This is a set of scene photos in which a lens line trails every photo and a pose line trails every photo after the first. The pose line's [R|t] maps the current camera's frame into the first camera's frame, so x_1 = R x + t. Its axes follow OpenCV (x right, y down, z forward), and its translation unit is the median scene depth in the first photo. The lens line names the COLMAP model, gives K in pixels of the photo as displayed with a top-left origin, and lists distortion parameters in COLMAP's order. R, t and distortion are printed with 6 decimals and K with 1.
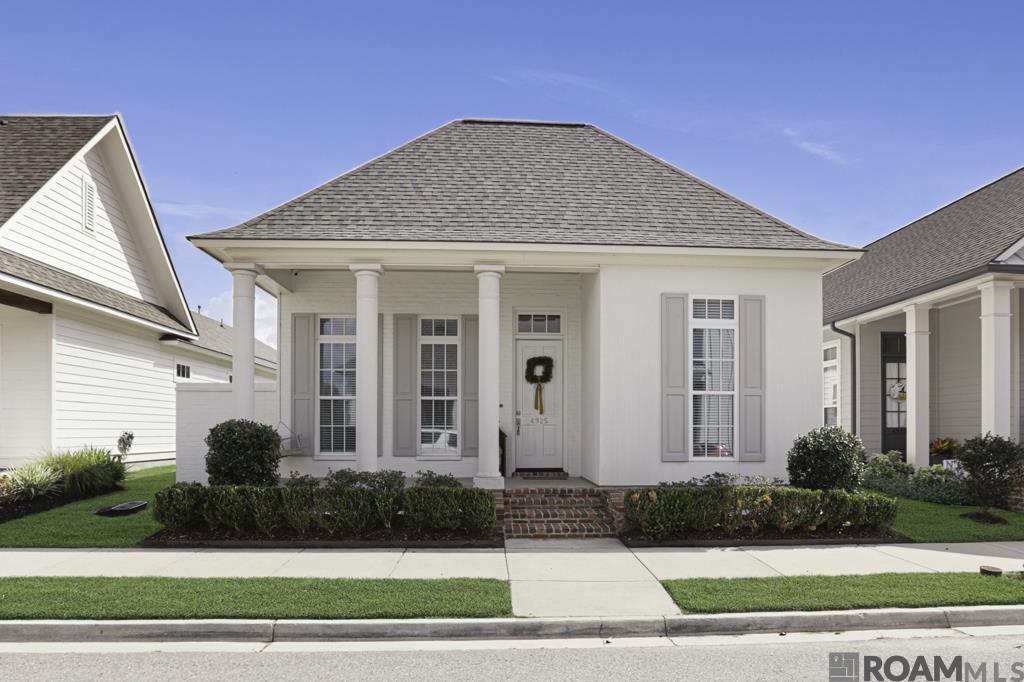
lens RADIAL K [[735.3, 0, 513.4], [0, 735.3, 392.1], [0, 0, 1]] dist [0.006245, 0.000808]
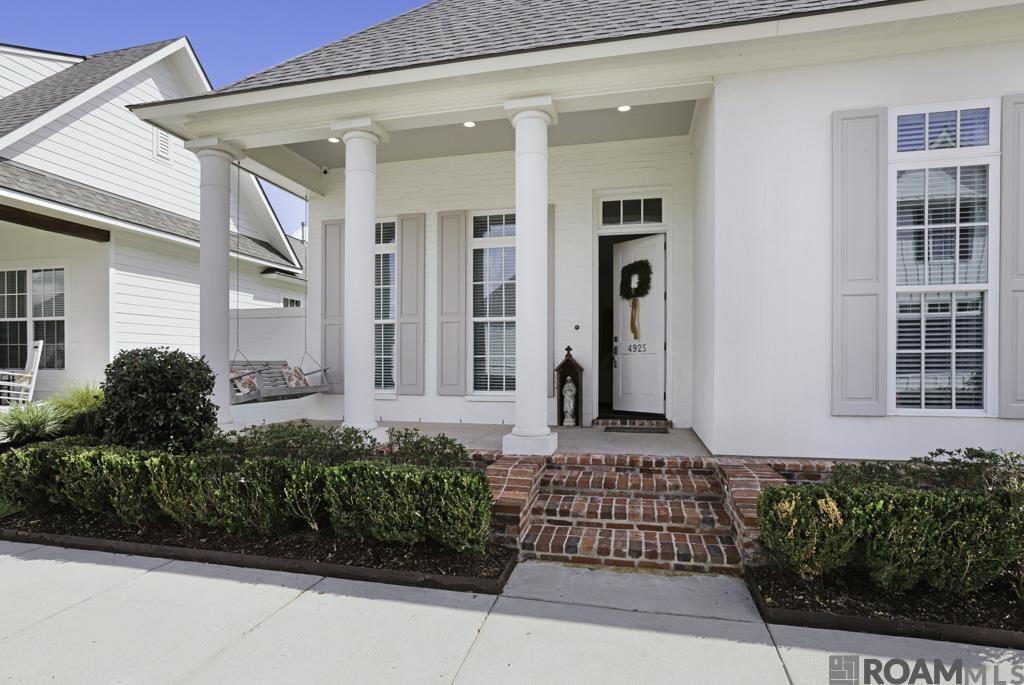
lens RADIAL K [[550.8, 0, 510.2], [0, 550.8, 365.8], [0, 0, 1]] dist [-0.015621, 0.001790]
pose [[0.962014, -0.002116, -0.272993, 0.081272], [0.017892, 0.998309, 0.055313, 0.029307], [0.272414, -0.058096, 0.960425, 0.539213]]
